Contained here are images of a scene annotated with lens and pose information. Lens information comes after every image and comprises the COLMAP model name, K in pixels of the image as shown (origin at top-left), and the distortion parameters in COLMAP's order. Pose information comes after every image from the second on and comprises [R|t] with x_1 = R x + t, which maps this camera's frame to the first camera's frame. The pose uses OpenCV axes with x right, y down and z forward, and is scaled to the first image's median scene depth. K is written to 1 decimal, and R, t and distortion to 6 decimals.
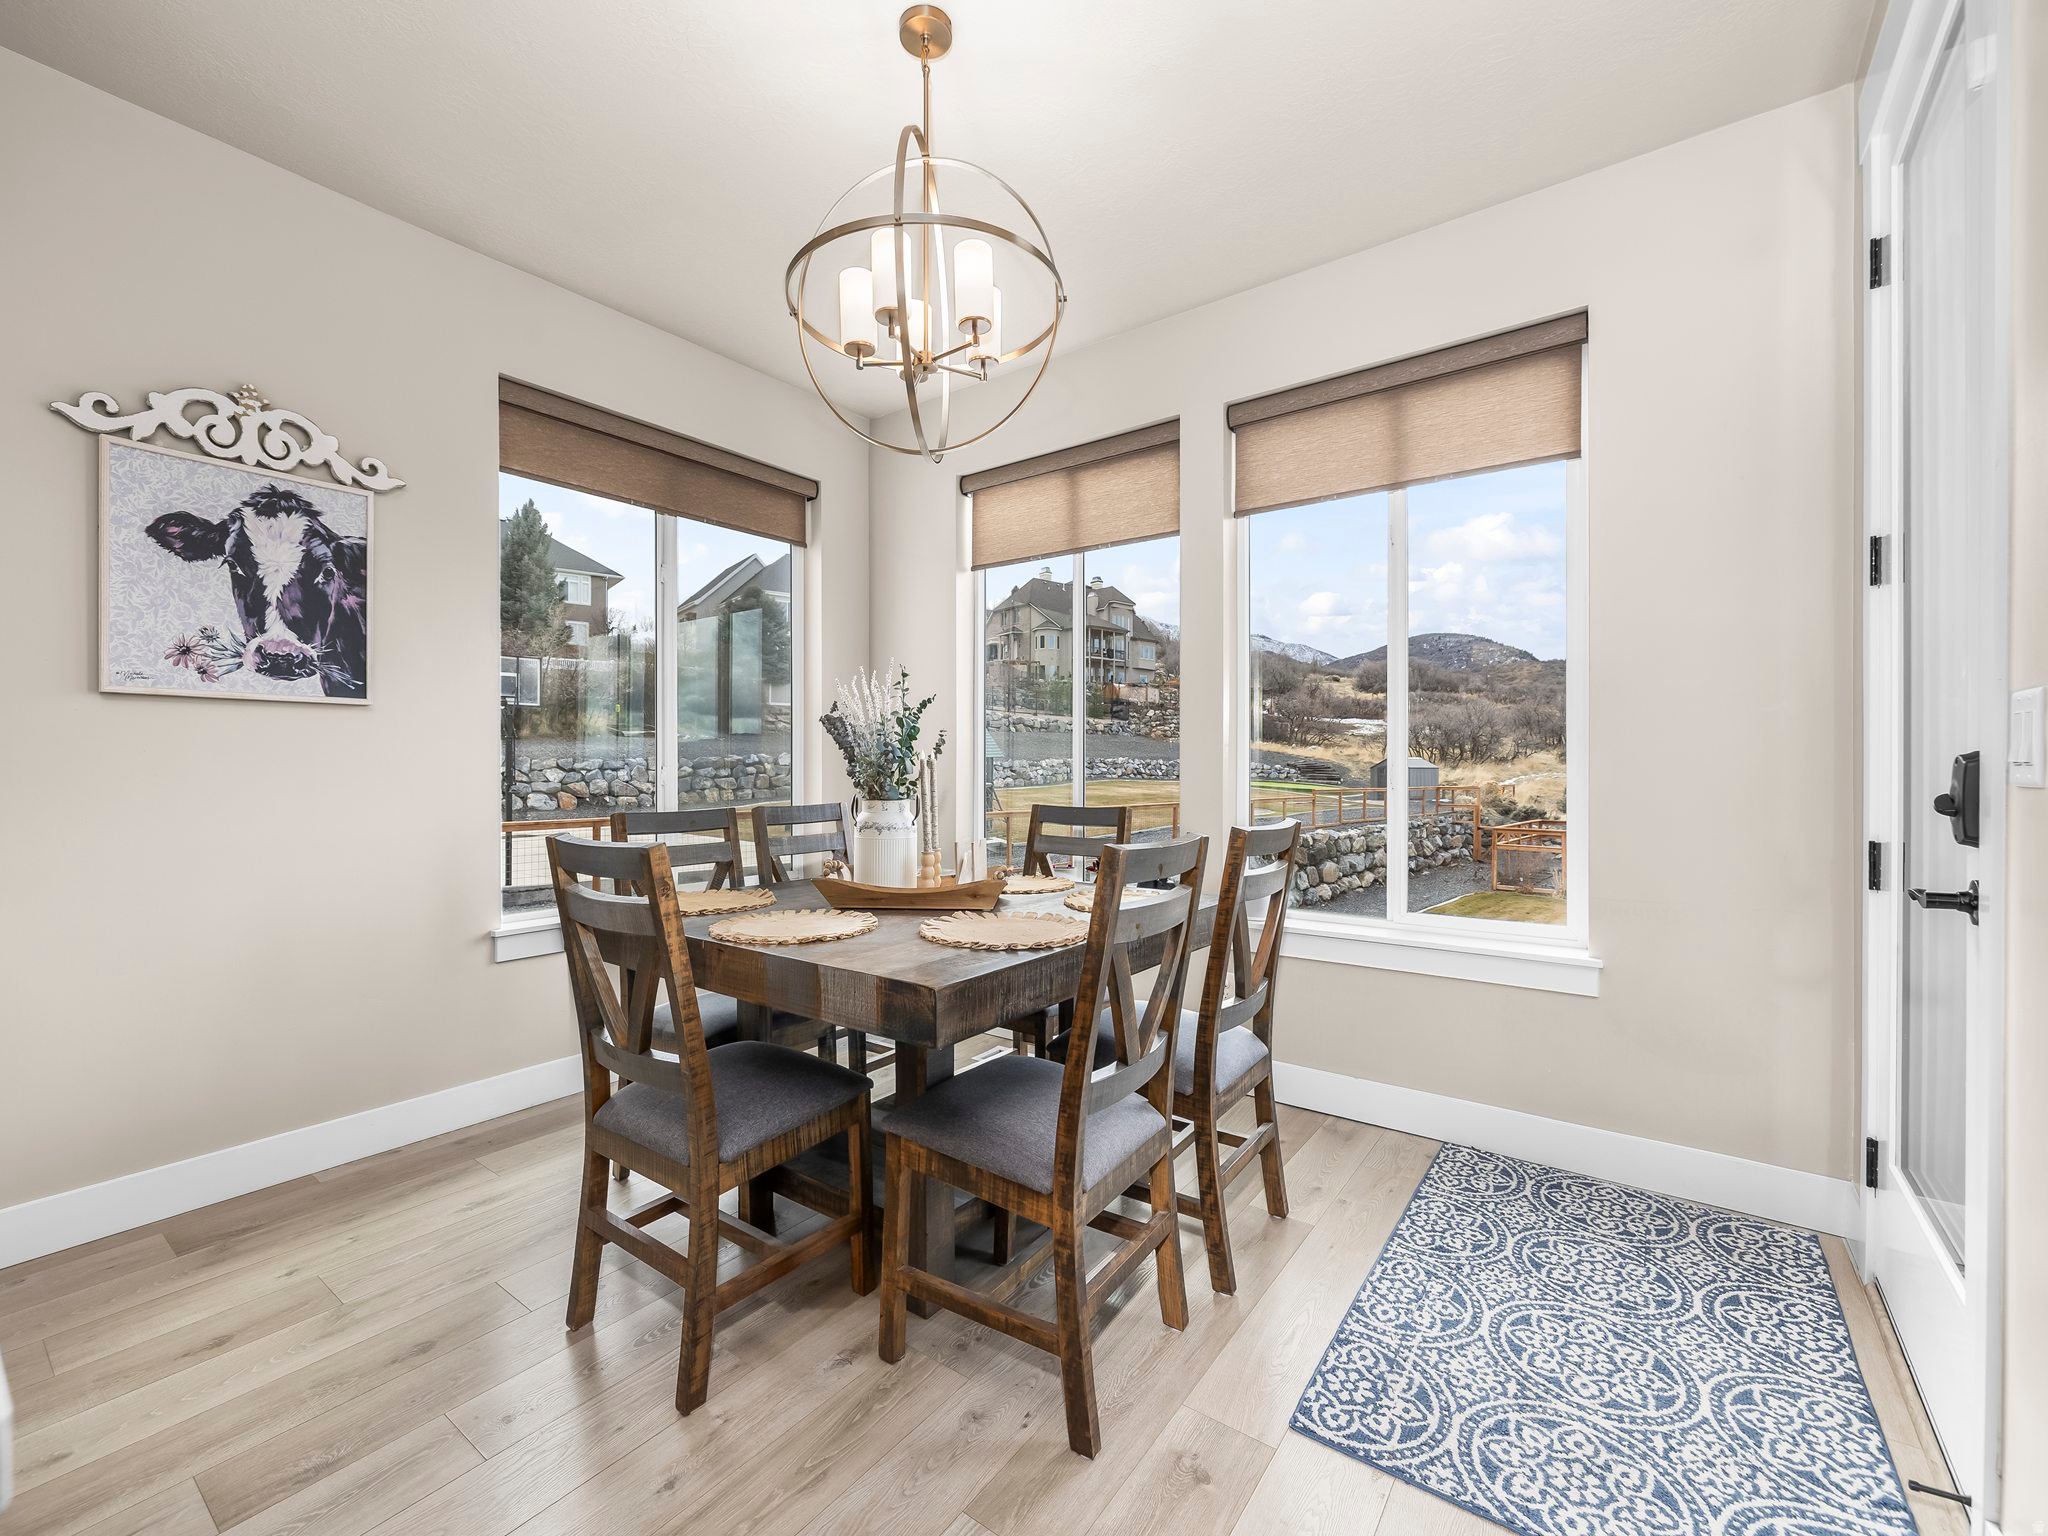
lens RADIAL K [[862.6, 0, 1022.1], [0, 862.6, 767.7], [0, 0, 1]] dist [0.000379, 0.000286]
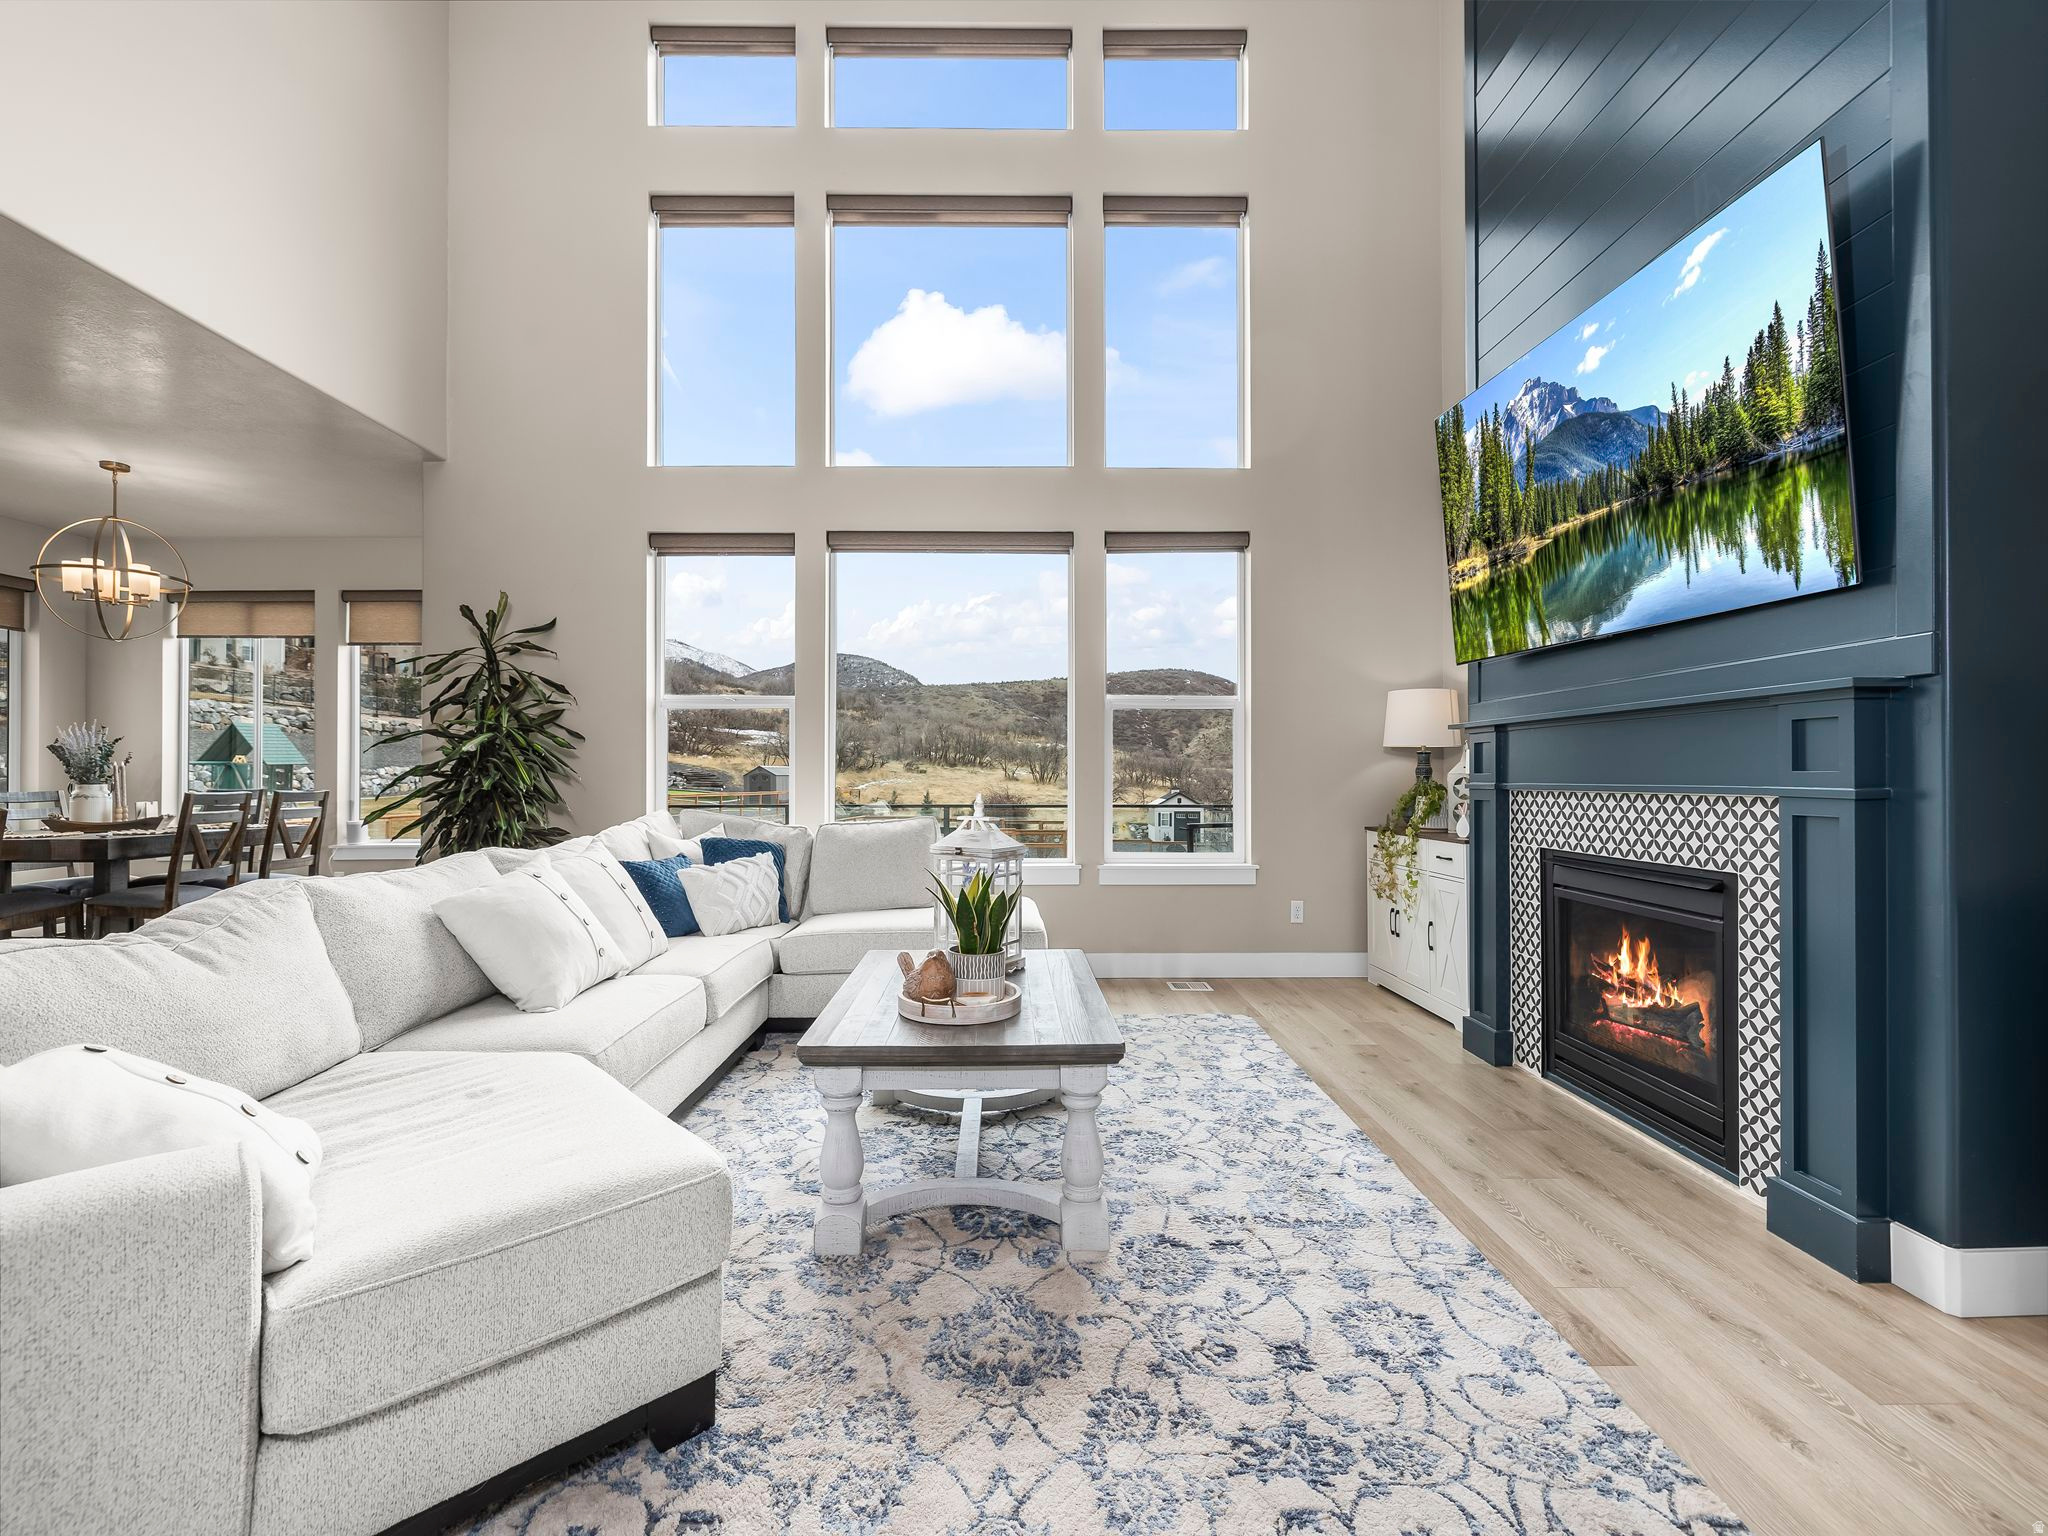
lens RADIAL K [[862.6, 0, 1028.4], [0, 862.6, 772.3], [0, 0, 1]] dist [0.000379, 0.000286]
pose [[0.796591, -0.000713, 0.604518, 0.379581], [0.003574, 0.999987, -0.003530, 0.021617], [-0.604507, 0.004972, 0.796584, -2.008360]]
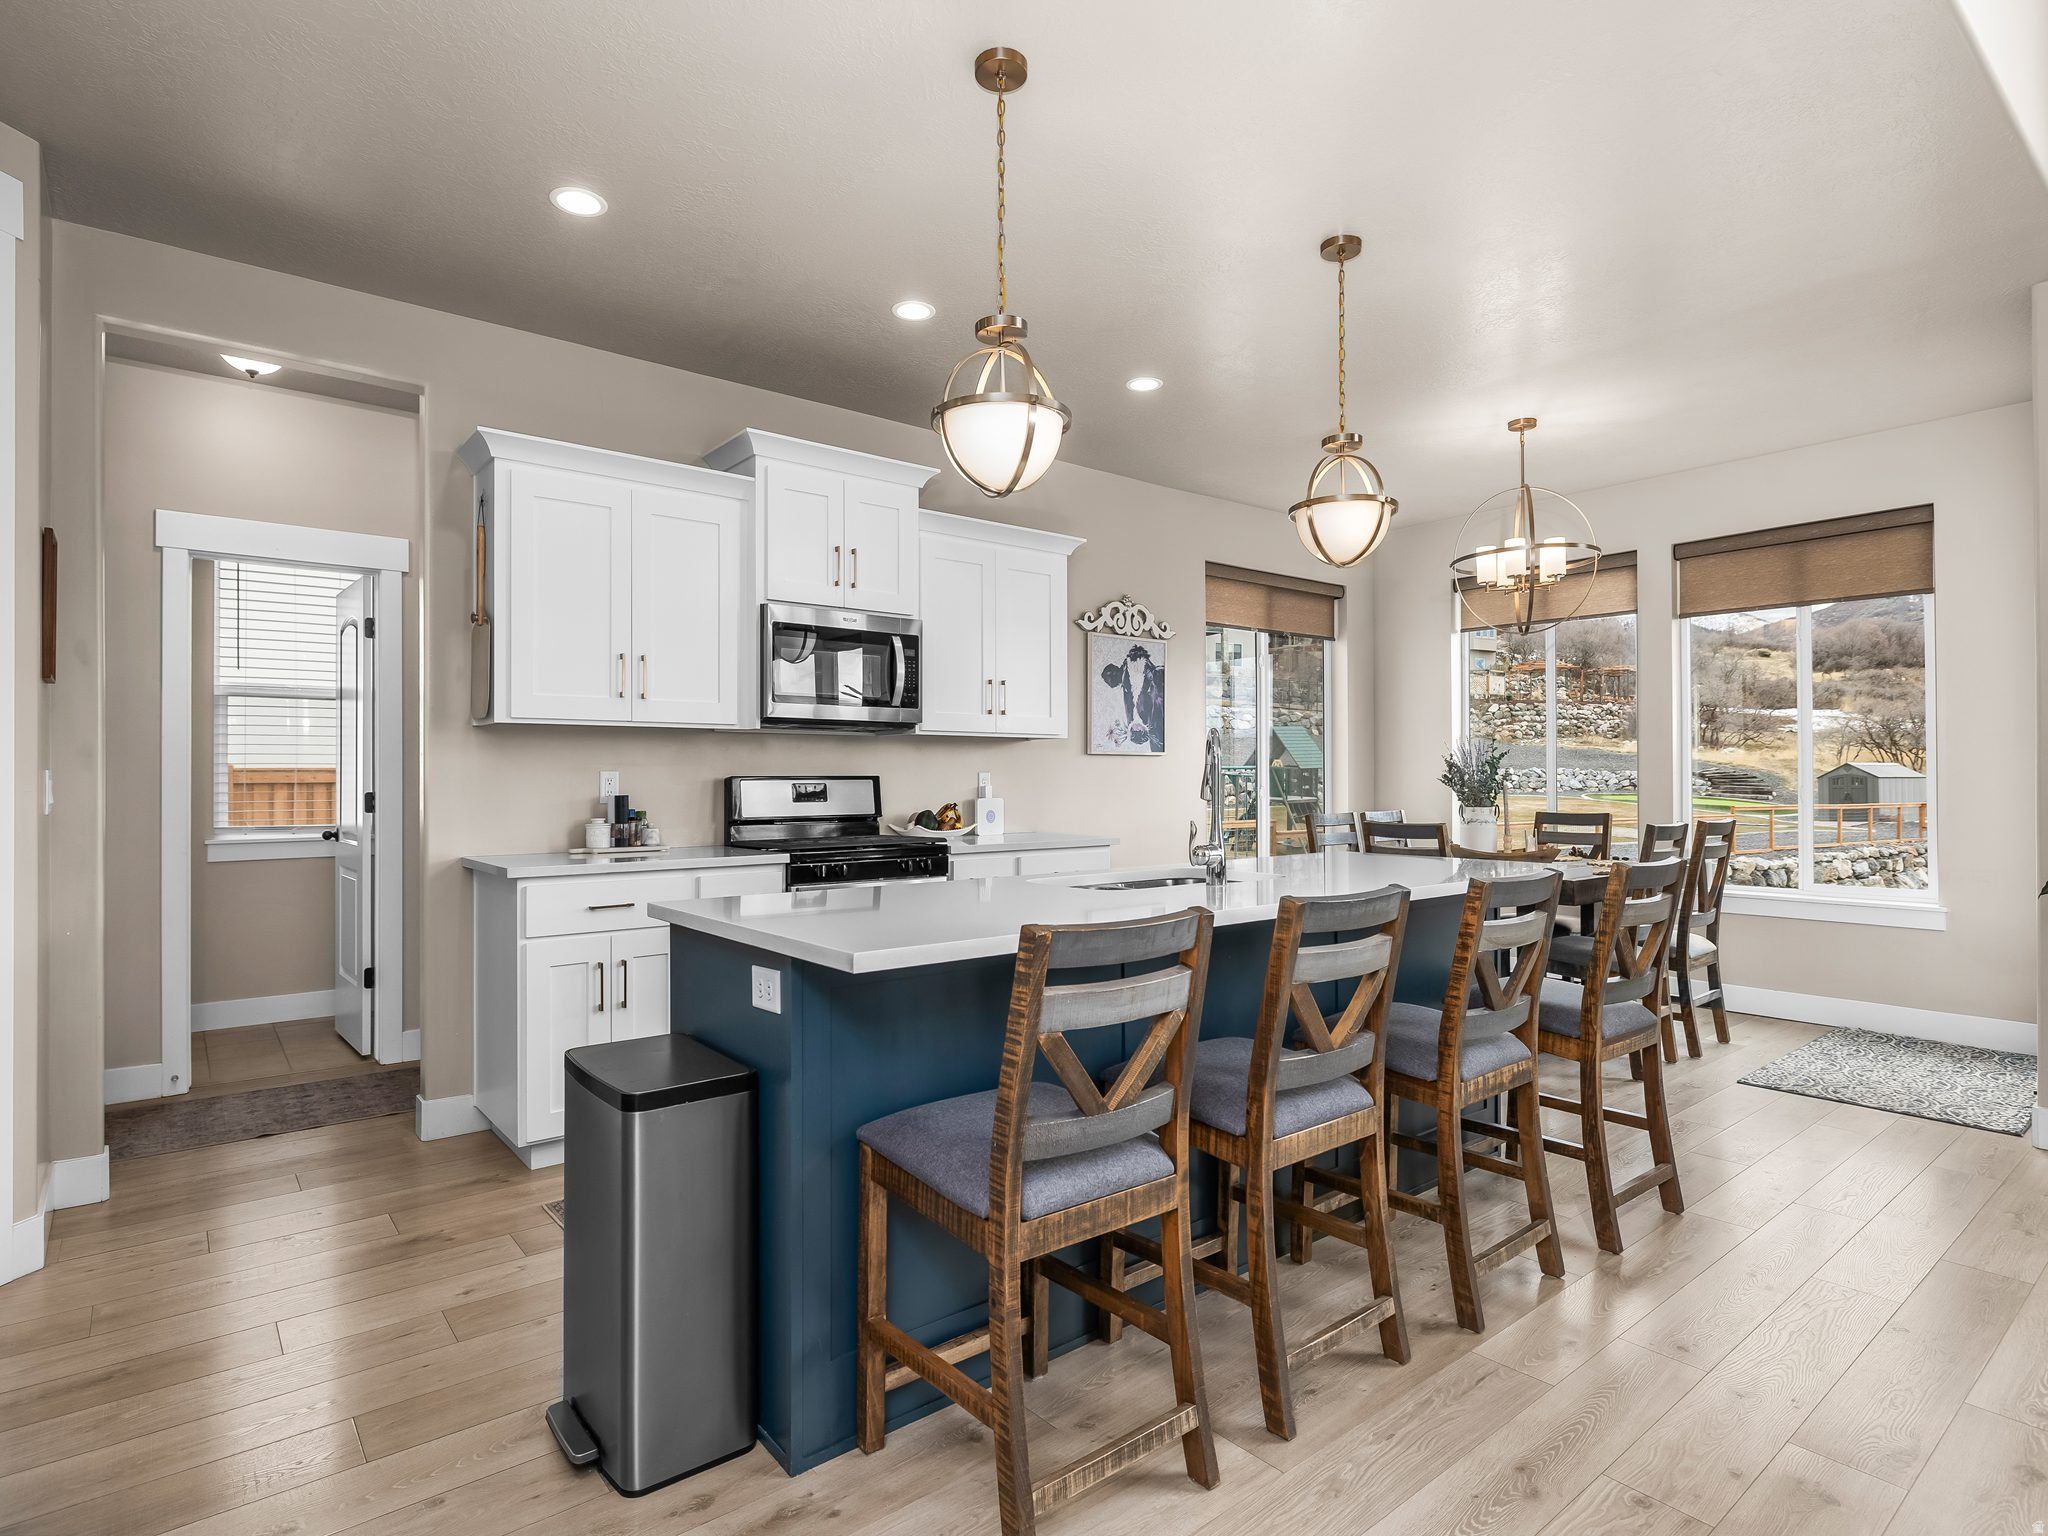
lens RADIAL K [[1078.8, 0, 1019.5], [0, 1078.8, 767.1], [0, 0, 1]] dist [0.002097, -0.000508]
pose [[0.967431, -0.005697, -0.253071, -0.492913], [0.003202, 0.999942, -0.010272, -0.024936], [0.253115, 0.009127, 0.967393, -1.389051]]
